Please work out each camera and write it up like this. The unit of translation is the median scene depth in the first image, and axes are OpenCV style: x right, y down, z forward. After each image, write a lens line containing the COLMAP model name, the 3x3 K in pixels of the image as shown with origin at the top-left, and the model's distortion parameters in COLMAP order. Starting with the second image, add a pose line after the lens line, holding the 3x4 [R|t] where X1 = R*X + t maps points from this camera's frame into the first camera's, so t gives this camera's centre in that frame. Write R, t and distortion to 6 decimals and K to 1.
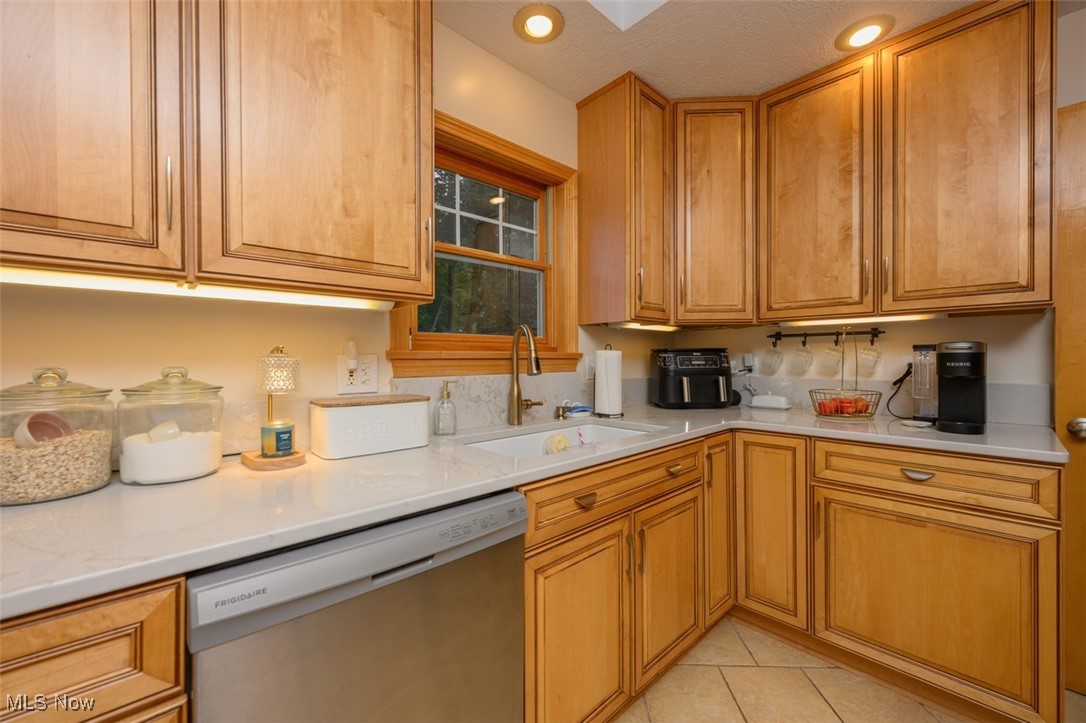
lens RADIAL K [[432.2, 0, 548.3], [0, 432.2, 356.1], [0, 0, 1]] dist [-0.000680, 0.000047]
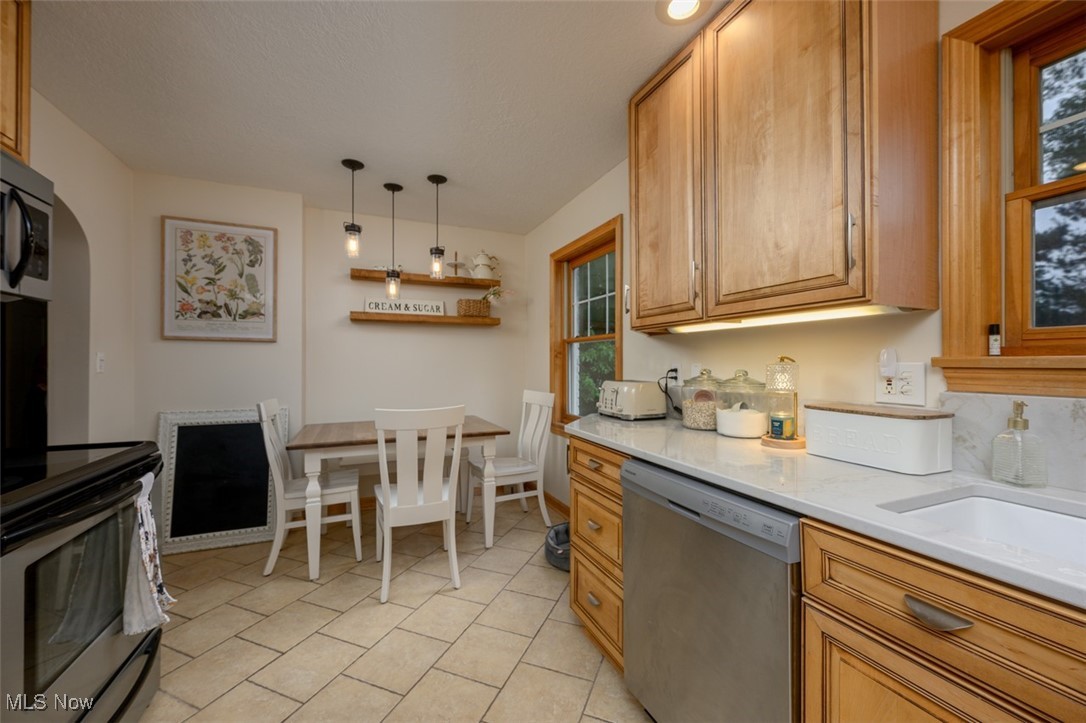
lens RADIAL K [[432.2, 0, 546.7], [0, 432.2, 363.2], [0, 0, 1]] dist [-0.000680, 0.000047]
pose [[-0.348875, 0.003344, -0.937163, 0.882231], [0.003889, 0.999990, 0.002120, -0.008274], [0.937161, -0.002905, -0.348885, 0.783792]]
